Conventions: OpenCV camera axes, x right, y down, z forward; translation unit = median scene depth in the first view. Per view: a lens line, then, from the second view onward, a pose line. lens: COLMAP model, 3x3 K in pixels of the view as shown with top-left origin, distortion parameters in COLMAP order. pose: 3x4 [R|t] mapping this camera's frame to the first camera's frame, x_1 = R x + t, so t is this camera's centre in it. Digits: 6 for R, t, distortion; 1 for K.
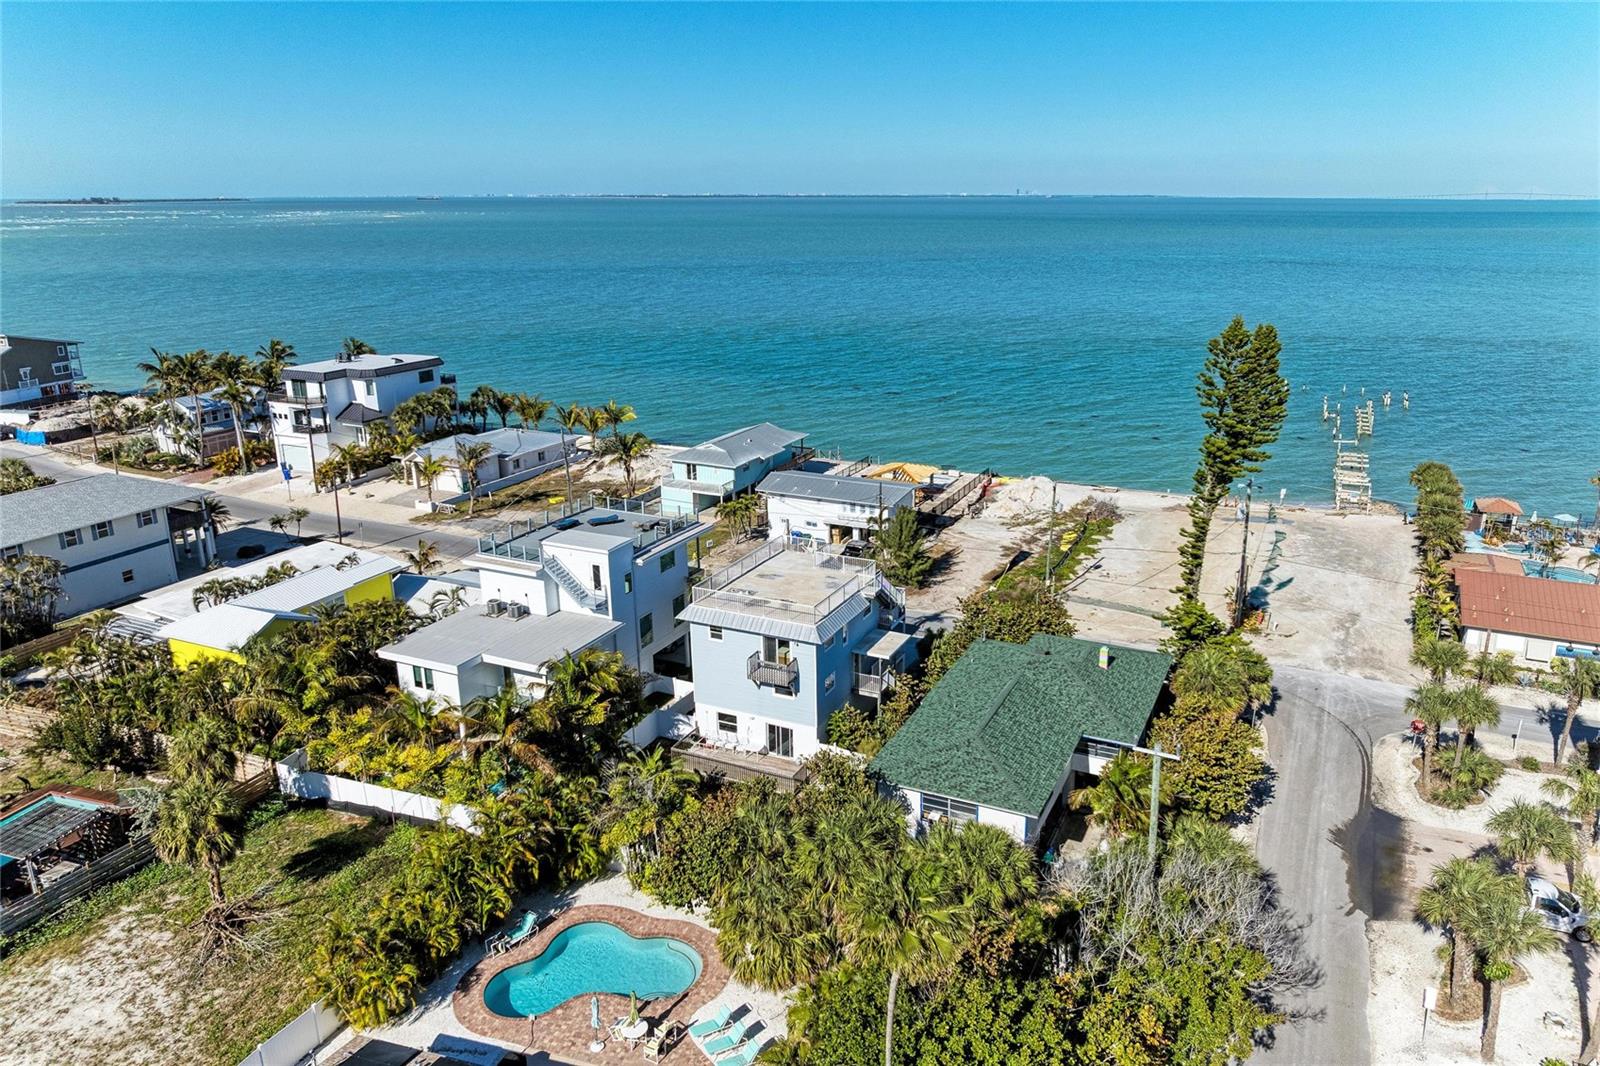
lens RADIAL K [[1103.8, 0, 839.6], [0, 1103.8, 570.4], [0, 0, 1]] dist [-0.002762, 0.001488]
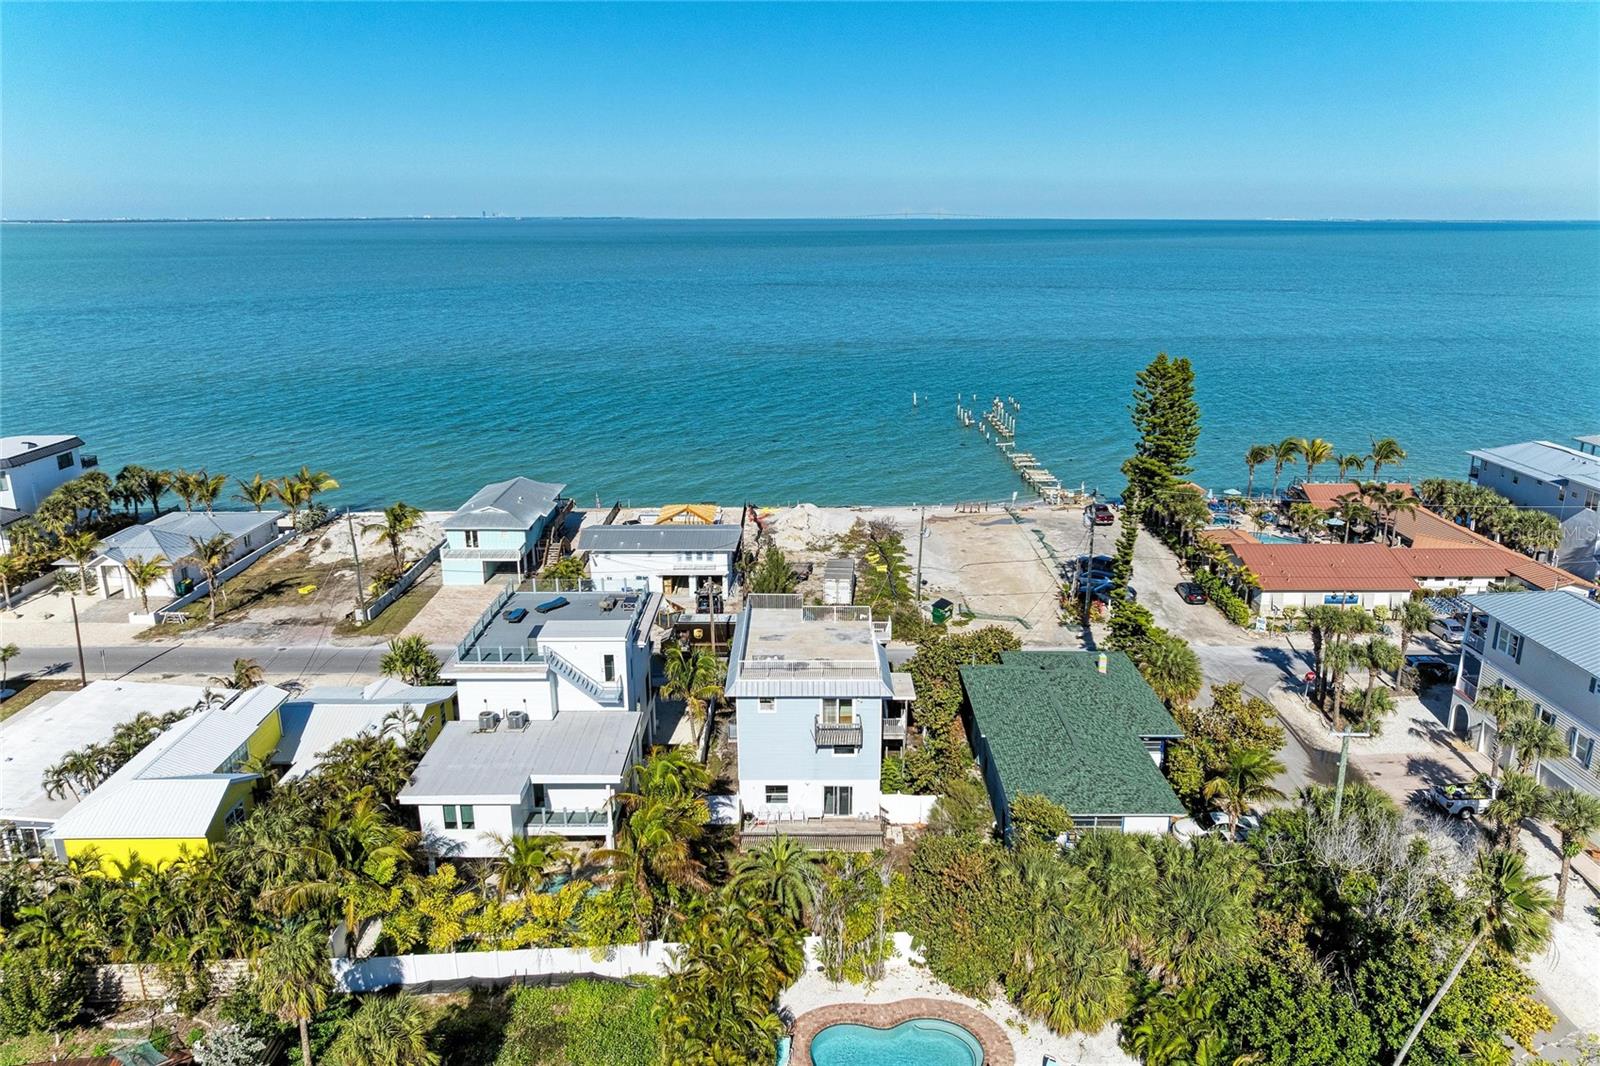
lens RADIAL K [[1107.8, 0, 803.2], [0, 1107.8, 536.5], [0, 0, 1]] dist [-0.009347, -0.000145]
pose [[0.908386, -0.117613, 0.401250, -0.276531], [0.136568, 0.990451, -0.018857, -0.039866], [-0.395200, 0.071927, 0.915775, 0.056372]]
